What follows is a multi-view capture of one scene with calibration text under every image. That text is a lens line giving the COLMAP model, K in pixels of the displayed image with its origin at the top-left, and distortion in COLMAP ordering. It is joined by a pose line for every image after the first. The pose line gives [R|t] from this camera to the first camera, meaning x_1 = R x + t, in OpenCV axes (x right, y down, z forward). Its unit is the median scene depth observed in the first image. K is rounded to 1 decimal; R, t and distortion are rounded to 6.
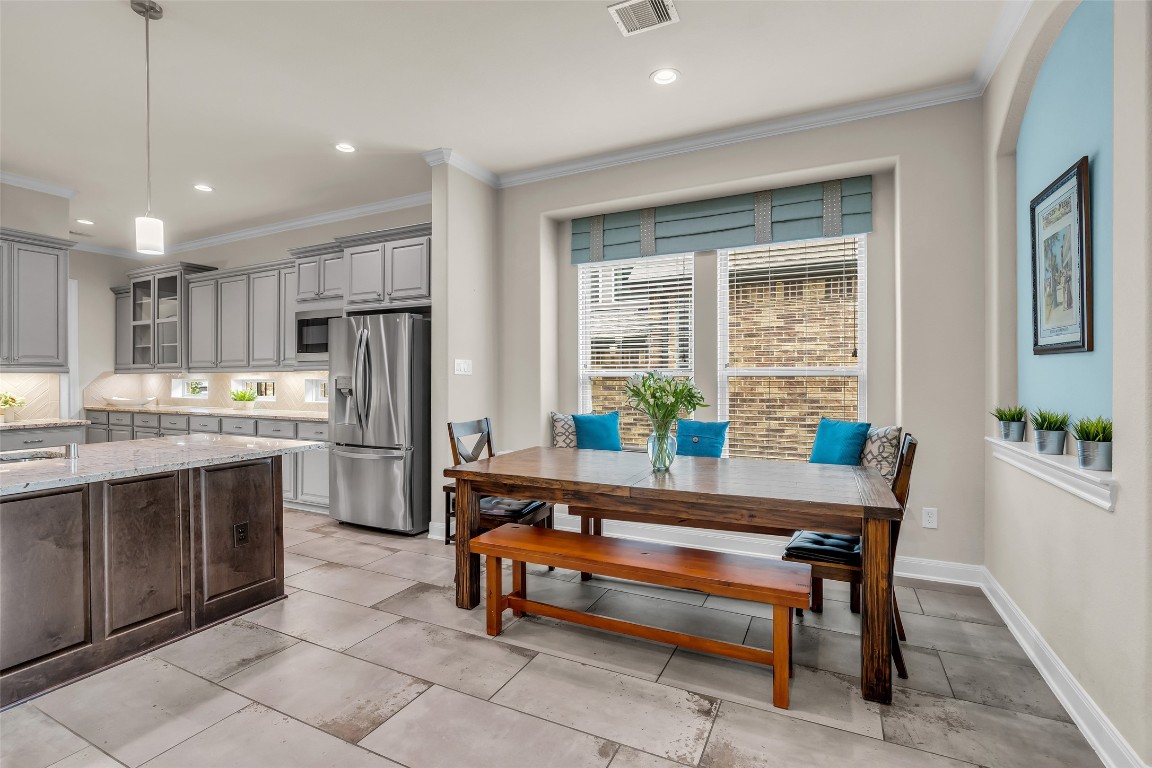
lens RADIAL K [[530.6, 0, 574.9], [0, 530.6, 379.1], [0, 0, 1]] dist [-0.013917, 0.003771]
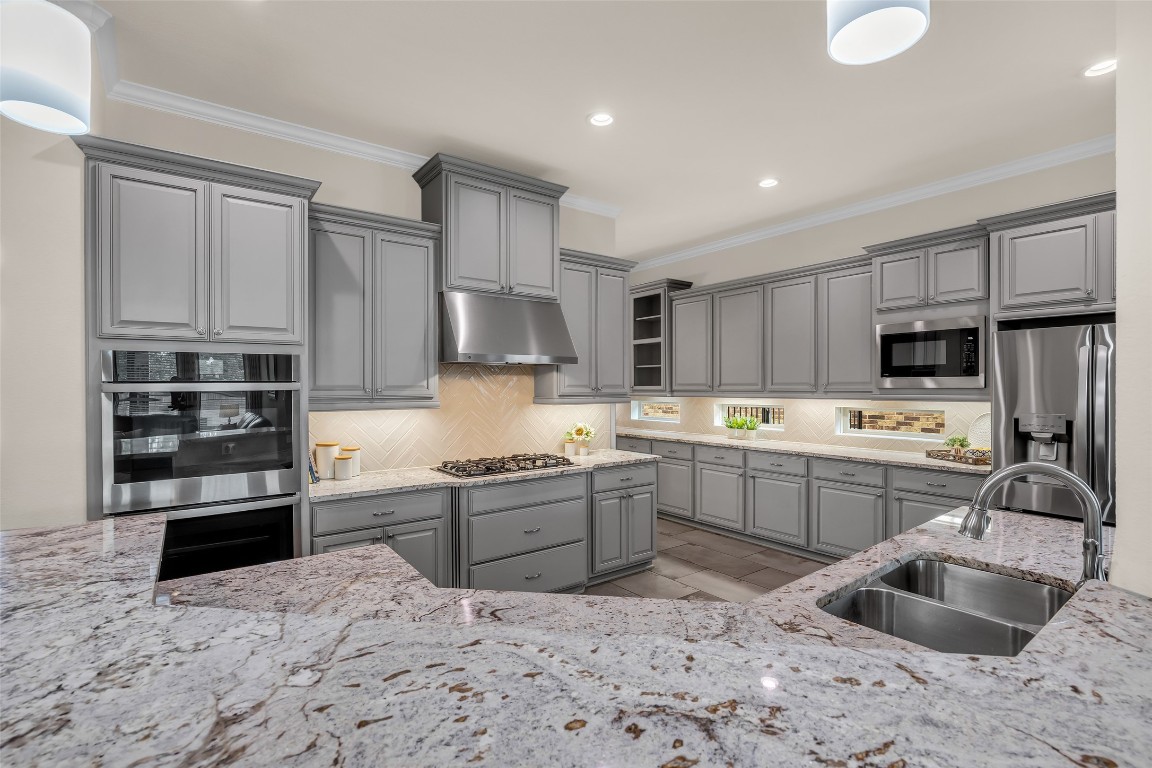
lens RADIAL K [[530.6, 0, 577.1], [0, 530.6, 393.7], [0, 0, 1]] dist [-0.013917, 0.003771]
pose [[0.889933, 0.003723, -0.456076, -0.684882], [0.003115, 0.999894, 0.014241, -0.045863], [0.456081, -0.014094, 0.889827, 0.120991]]
